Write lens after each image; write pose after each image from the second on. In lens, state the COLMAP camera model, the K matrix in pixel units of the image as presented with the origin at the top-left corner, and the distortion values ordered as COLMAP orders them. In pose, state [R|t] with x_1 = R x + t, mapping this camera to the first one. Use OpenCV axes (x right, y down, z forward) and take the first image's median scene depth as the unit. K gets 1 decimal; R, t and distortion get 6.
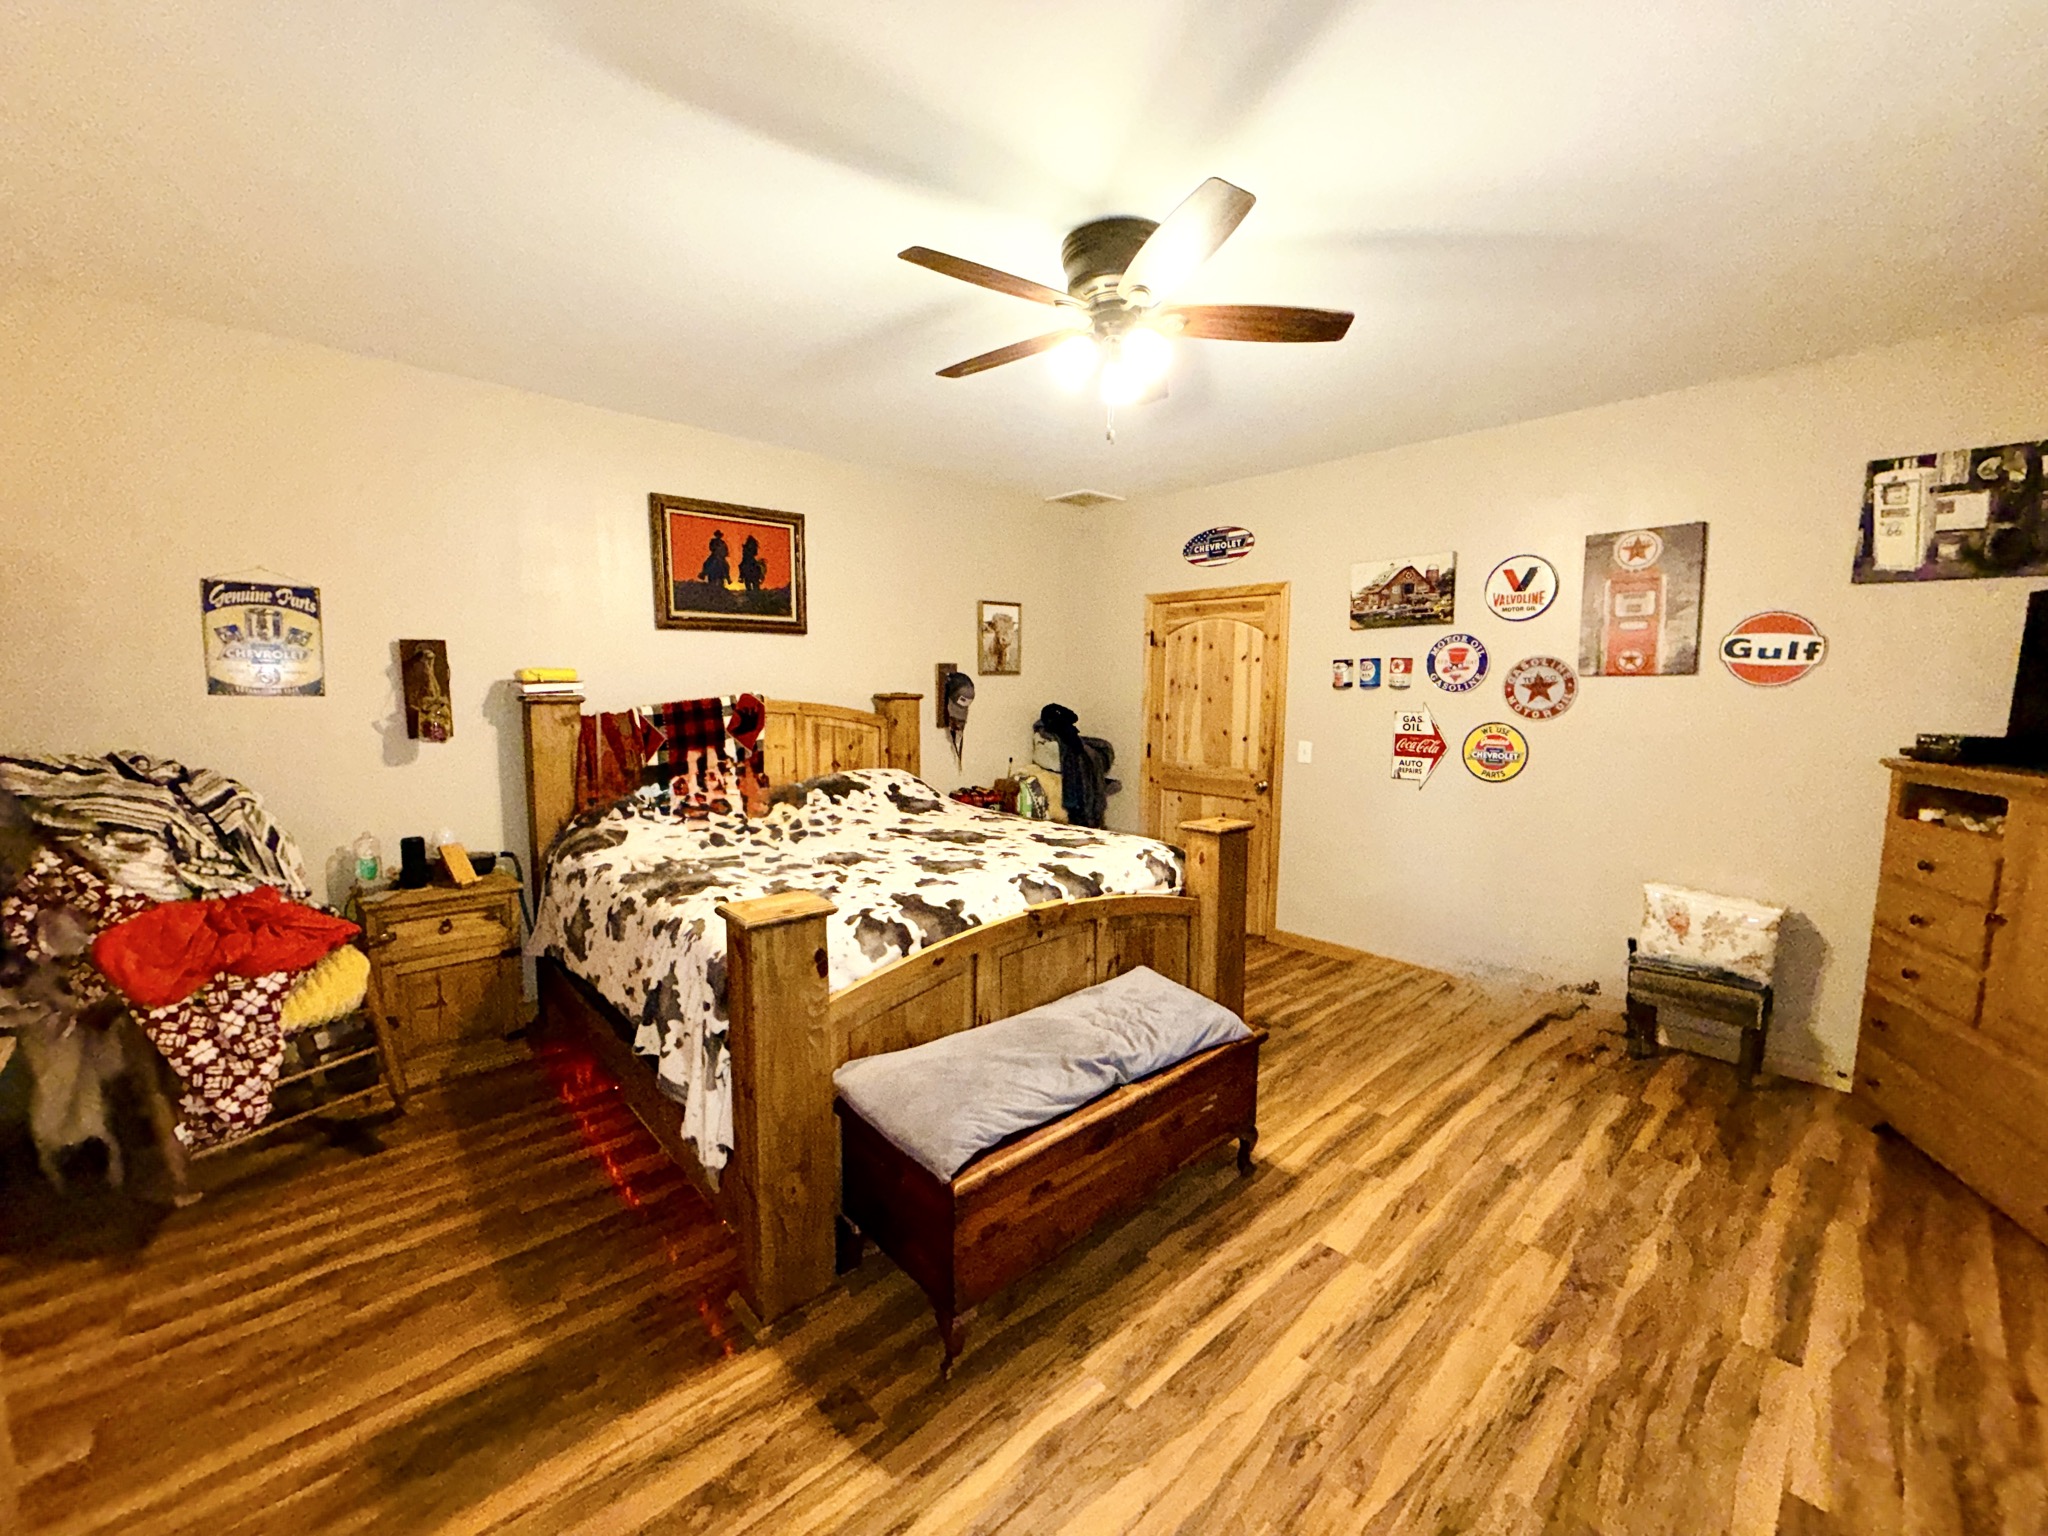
lens RADIAL K [[817.5, 0, 1019.1], [0, 817.5, 768.2], [0, 0, 1]] dist [0.002743, 0.000010]
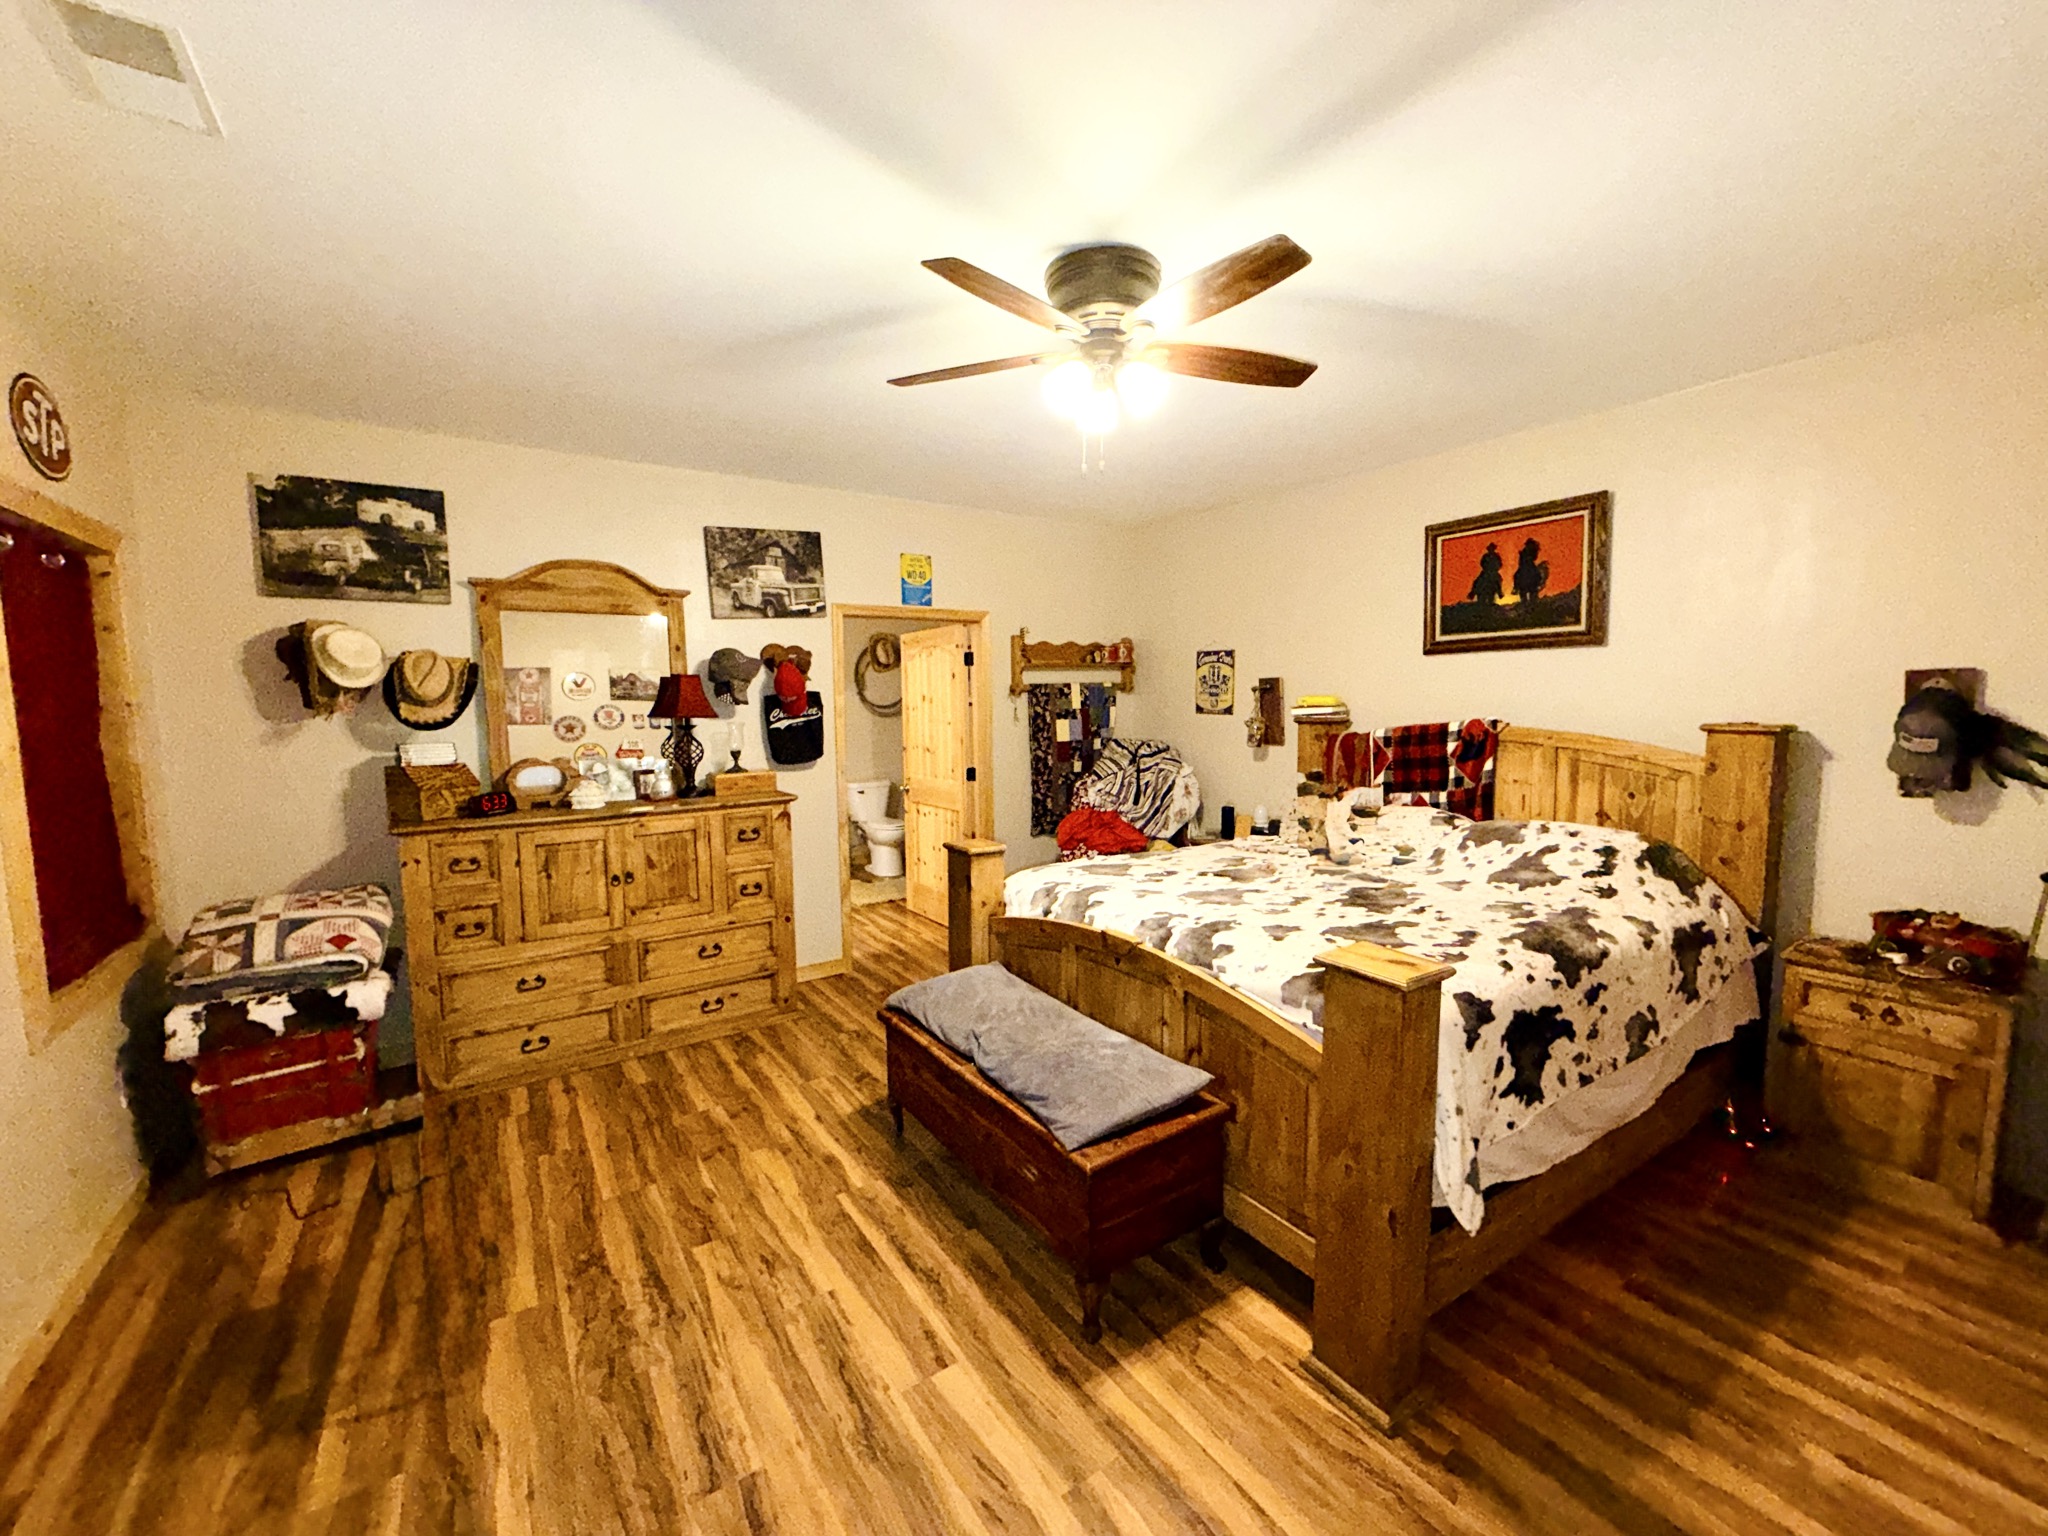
lens RADIAL K [[817.5, 0, 1018.1], [0, 817.5, 772.9], [0, 0, 1]] dist [0.002743, 0.000010]
pose [[-0.149072, 0.088888, -0.984823, 0.630920], [-0.091604, 0.990427, 0.103260, -0.076167], [0.984574, 0.105607, -0.139502, 0.607182]]
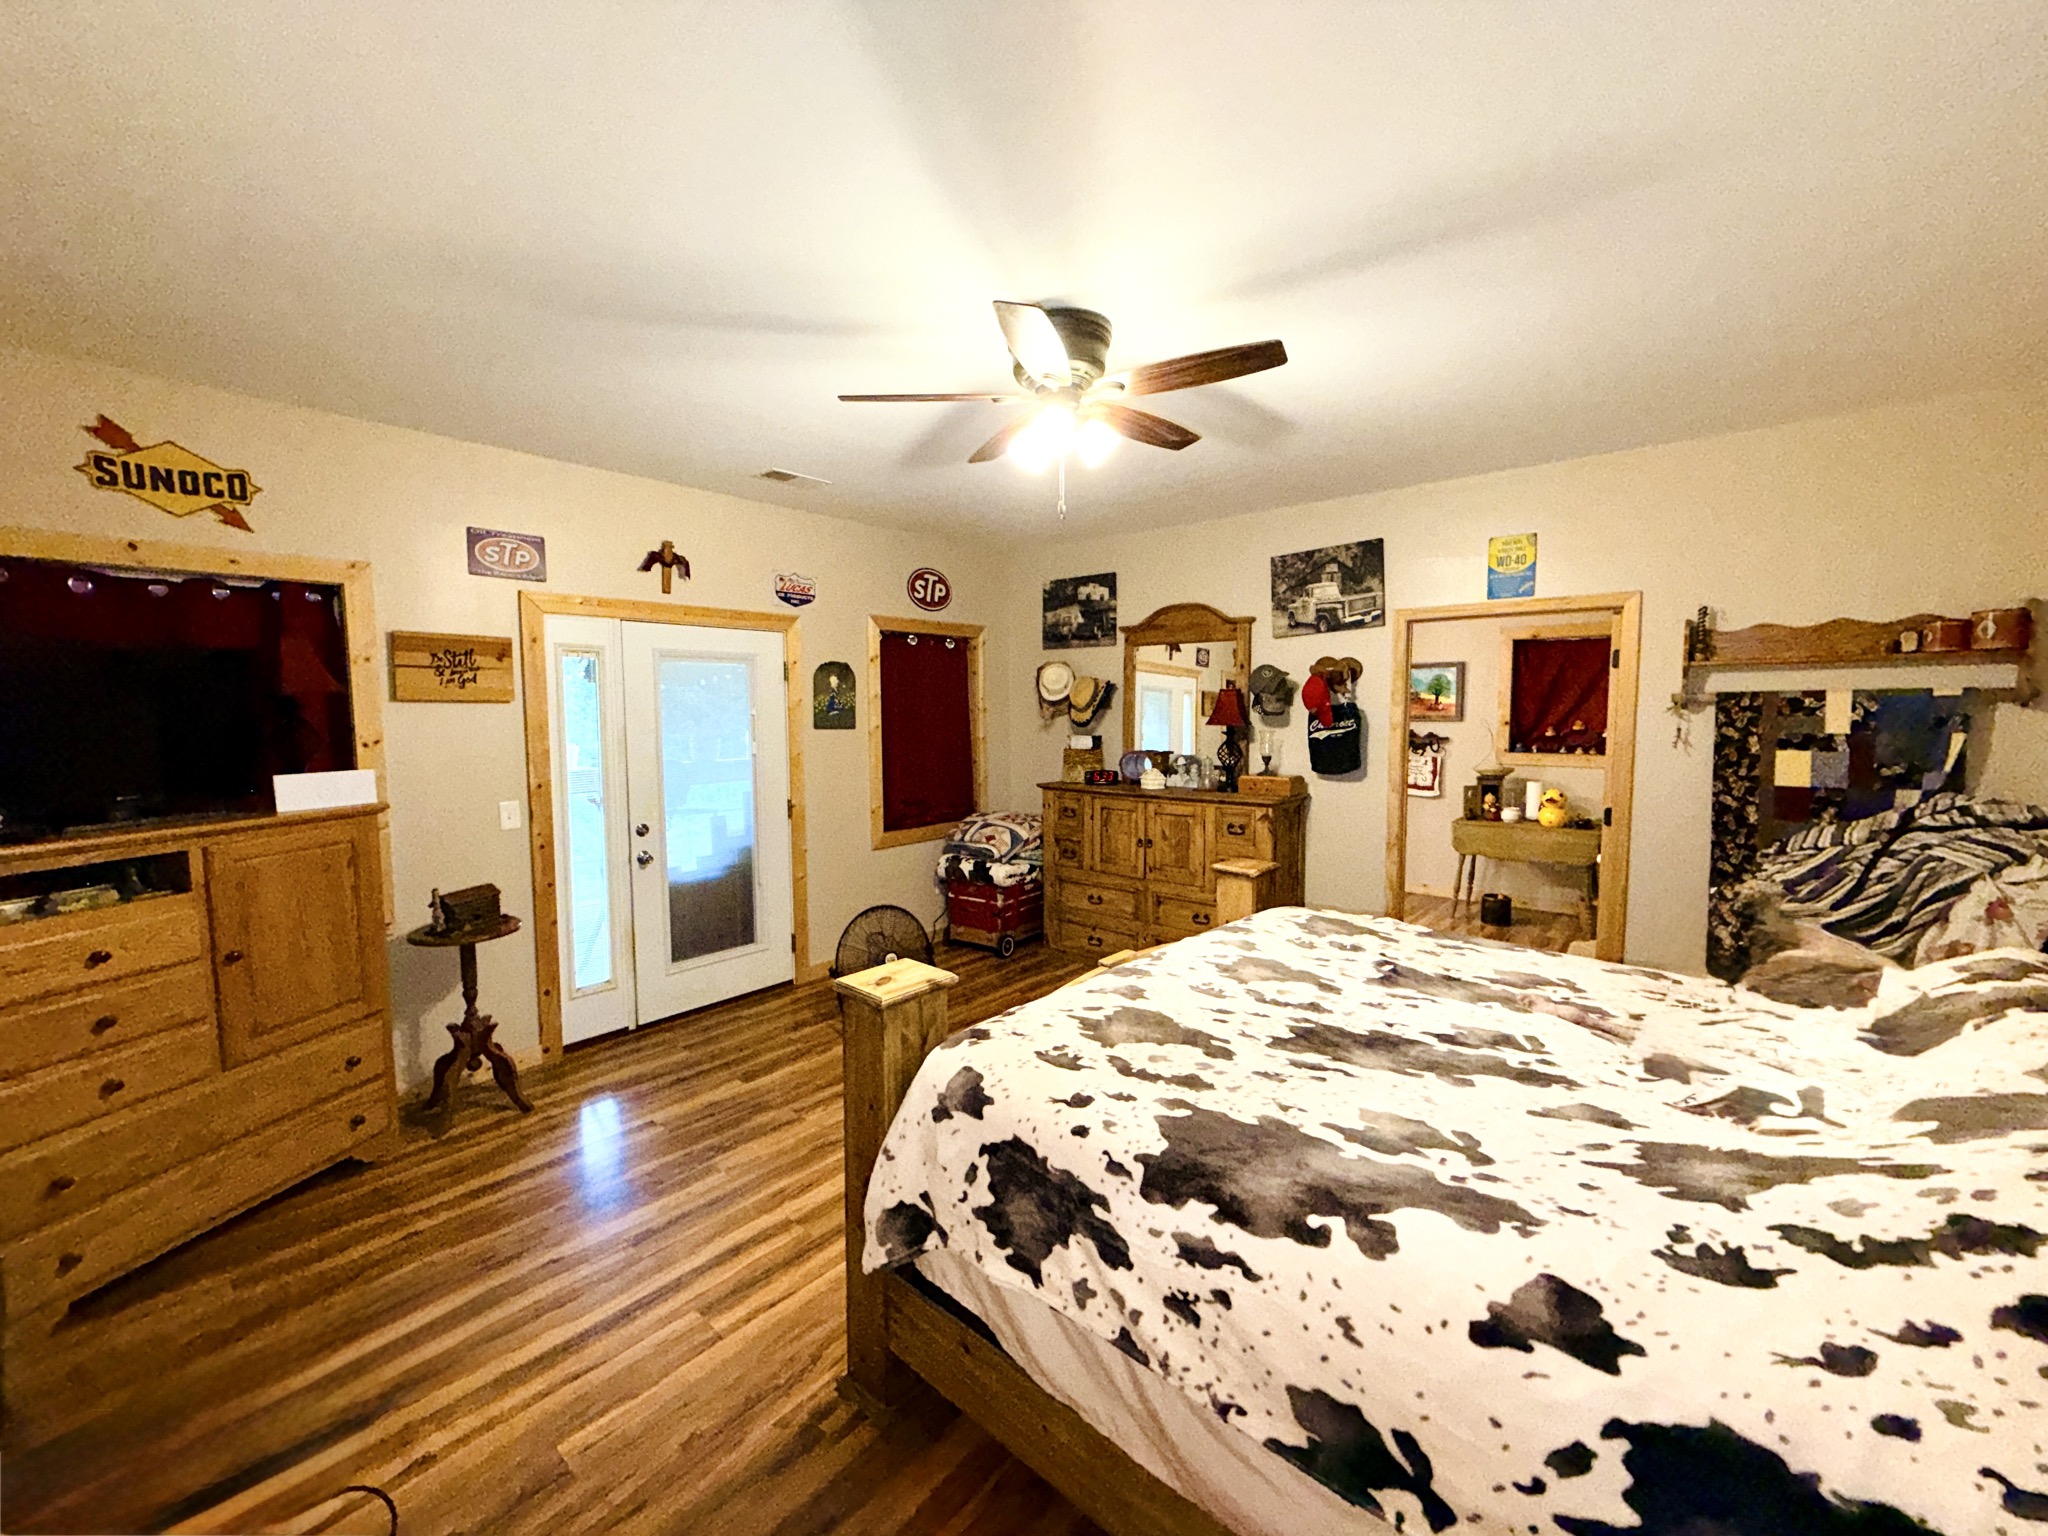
lens RADIAL K [[817.5, 0, 1013.6], [0, 817.5, 770.8], [0, 0, 1]] dist [0.002743, 0.000010]
pose [[-0.993762, 0.006775, -0.111314, 0.097048], [-0.013713, 0.983153, 0.182268, -0.157491], [0.110674, 0.182658, -0.976928, 1.263203]]
